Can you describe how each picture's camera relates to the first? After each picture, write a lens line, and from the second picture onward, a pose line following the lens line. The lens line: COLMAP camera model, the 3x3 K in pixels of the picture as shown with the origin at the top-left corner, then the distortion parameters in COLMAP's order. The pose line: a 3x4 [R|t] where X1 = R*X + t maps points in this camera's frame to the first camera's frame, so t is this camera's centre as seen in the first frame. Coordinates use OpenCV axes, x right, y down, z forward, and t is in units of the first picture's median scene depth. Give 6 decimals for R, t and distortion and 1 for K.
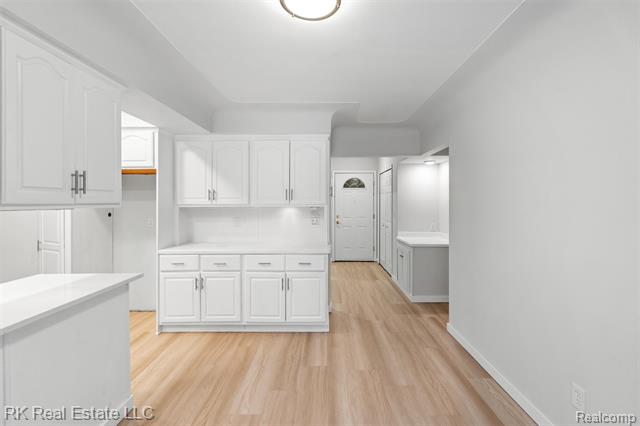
lens RADIAL K [[286.1, 0, 321.3], [0, 286.1, 207.9], [0, 0, 1]] dist [-0.000644, -0.000063]
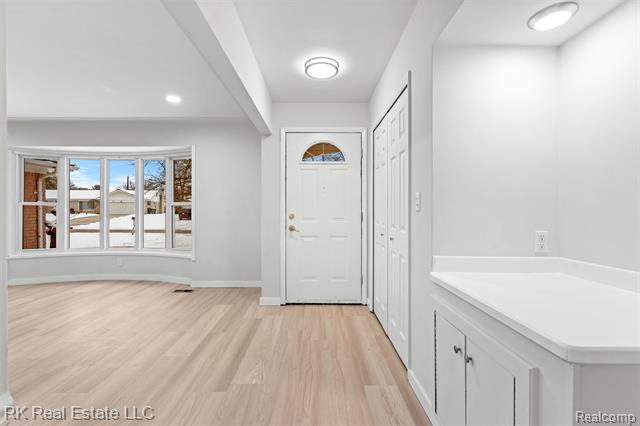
lens RADIAL K [[286.1, 0, 318.0], [0, 286.1, 211.8], [0, 0, 1]] dist [-0.000644, -0.000063]
pose [[0.999672, 0.001863, 0.025562, 0.094003], [-0.001619, 0.999953, -0.009573, 0.026248], [-0.025578, 0.009528, 0.999627, 0.497536]]
